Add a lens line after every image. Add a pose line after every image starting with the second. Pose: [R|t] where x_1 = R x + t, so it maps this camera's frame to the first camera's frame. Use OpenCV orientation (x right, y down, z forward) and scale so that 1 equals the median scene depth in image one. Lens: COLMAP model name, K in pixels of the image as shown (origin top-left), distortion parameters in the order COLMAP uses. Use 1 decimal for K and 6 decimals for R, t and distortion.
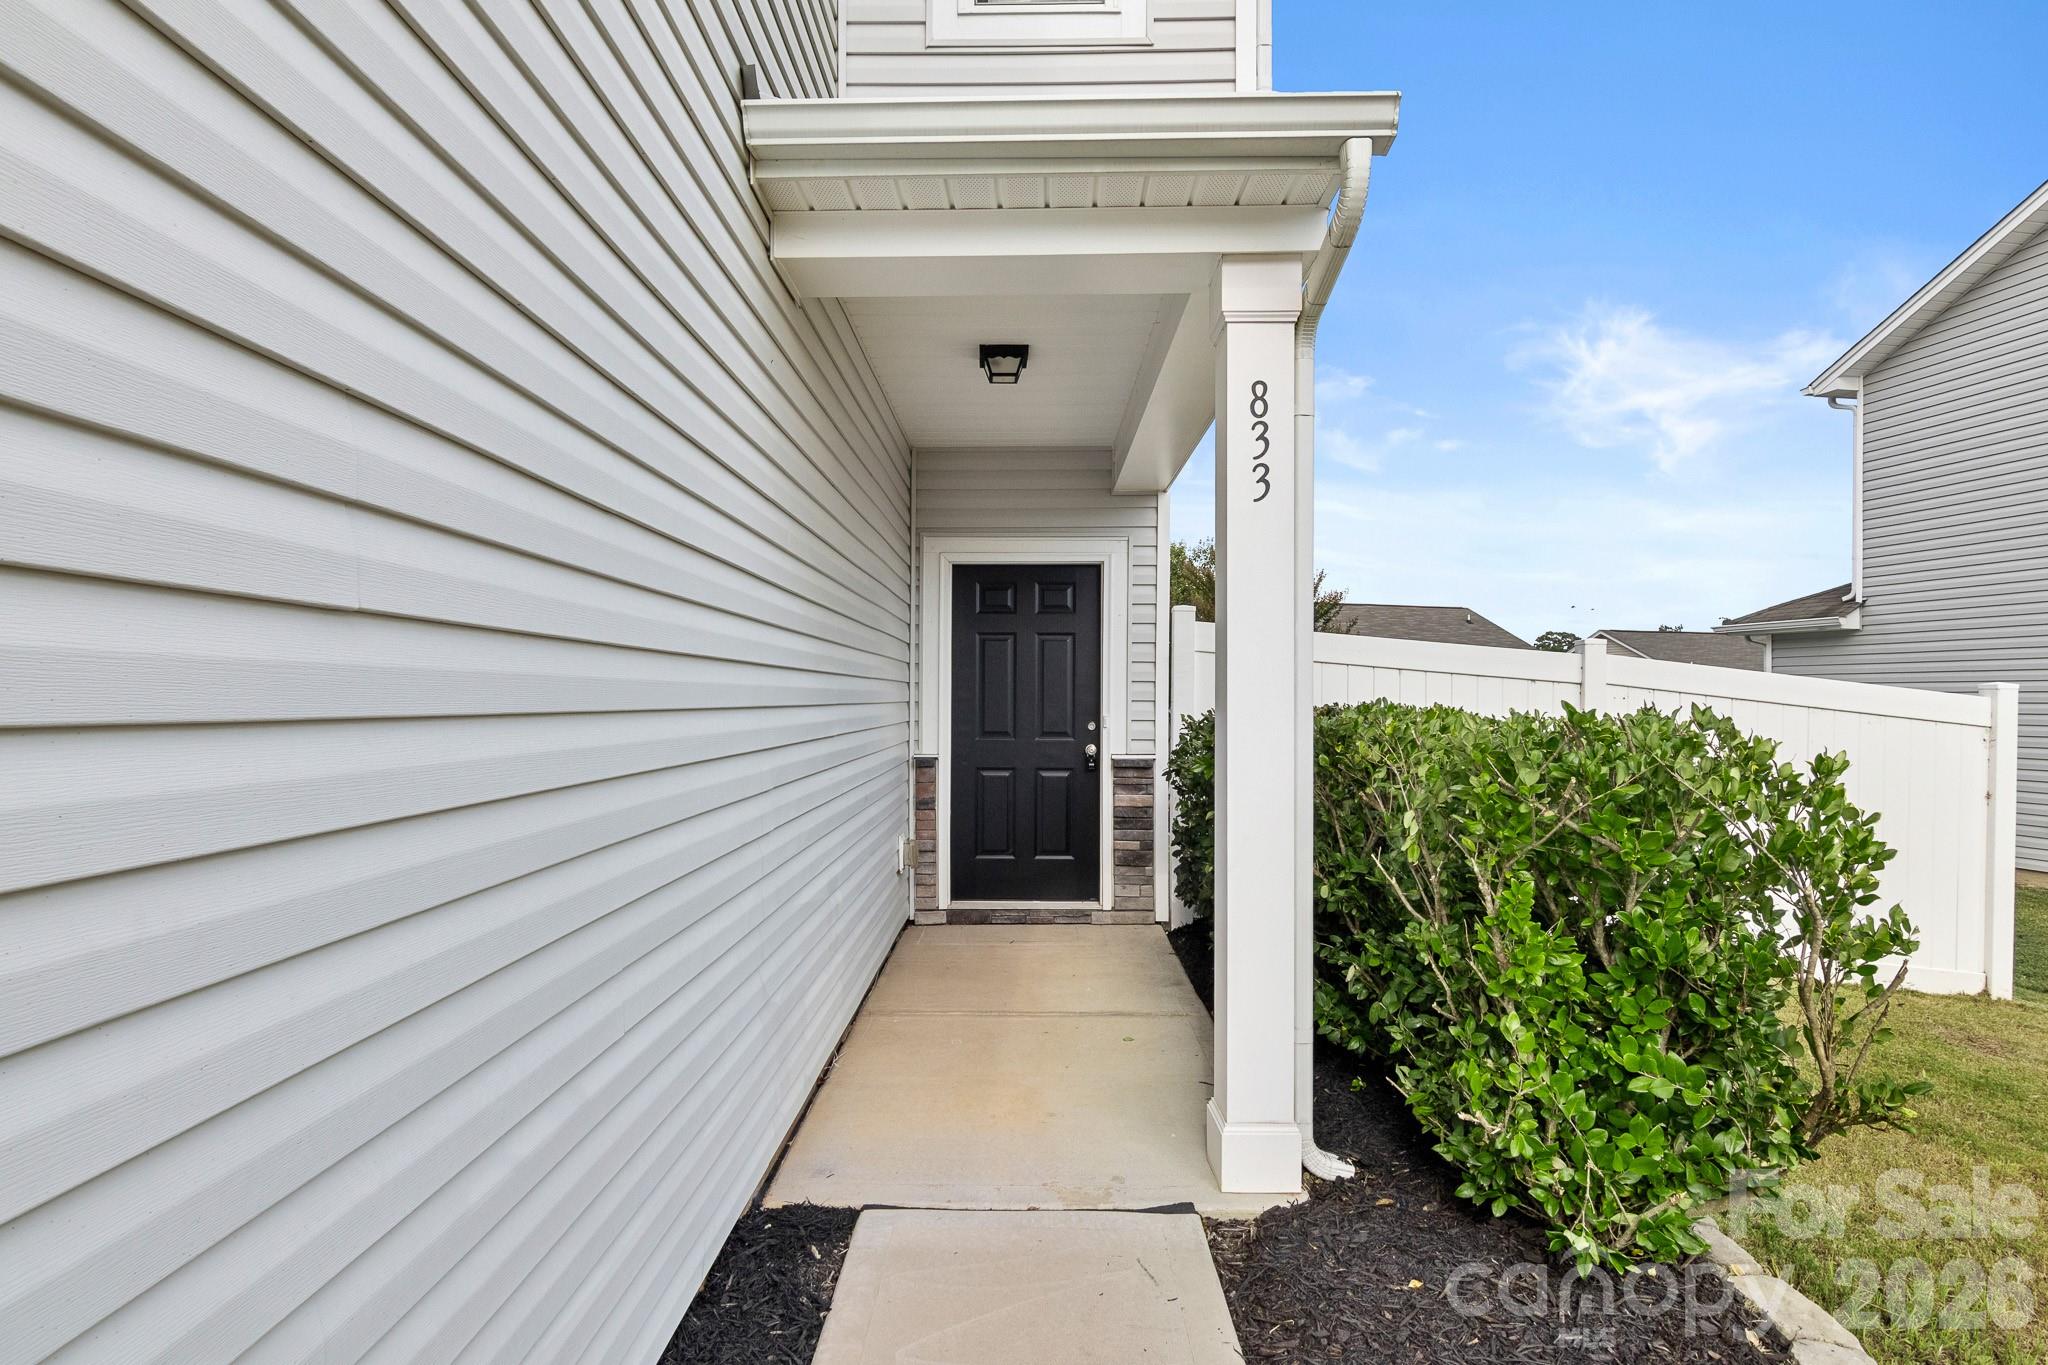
lens RADIAL K [[1058.5, 0, 1020.9], [0, 1058.5, 692.2], [0, 0, 1]] dist [-0.004305, 0.003006]
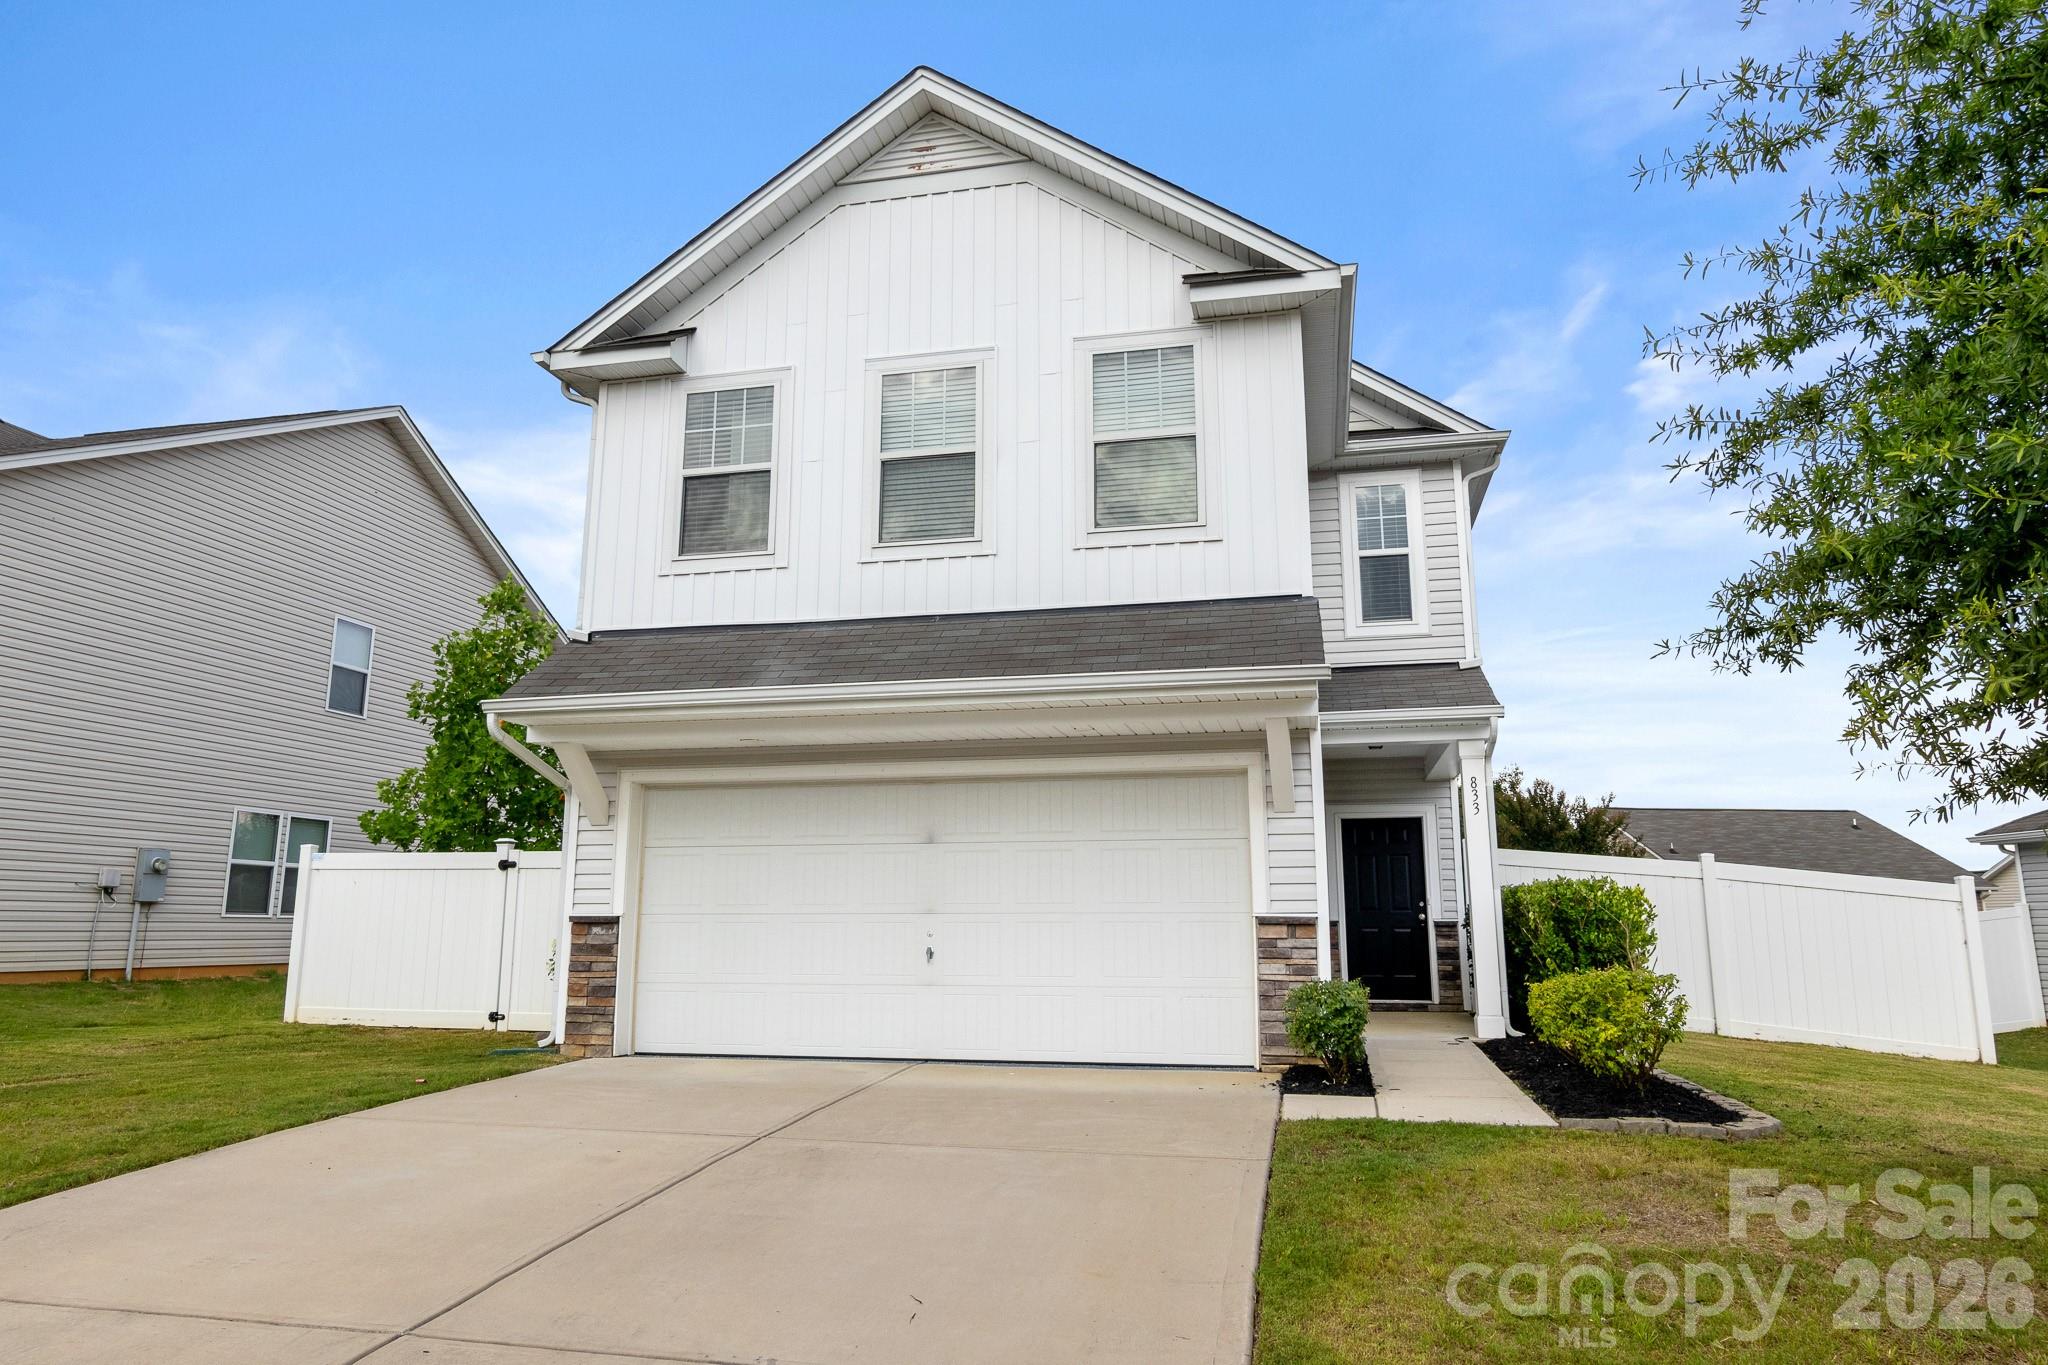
lens RADIAL K [[1294.3, 0, 1013.6], [0, 1294.3, 673.0], [0, 0, 1]] dist [-0.004460, 0.002228]
pose [[0.974939, -0.043251, -0.218226, -0.122323], [0.001452, 0.982136, -0.188167, 0.061247], [0.222466, 0.183134, 0.957586, -1.454727]]
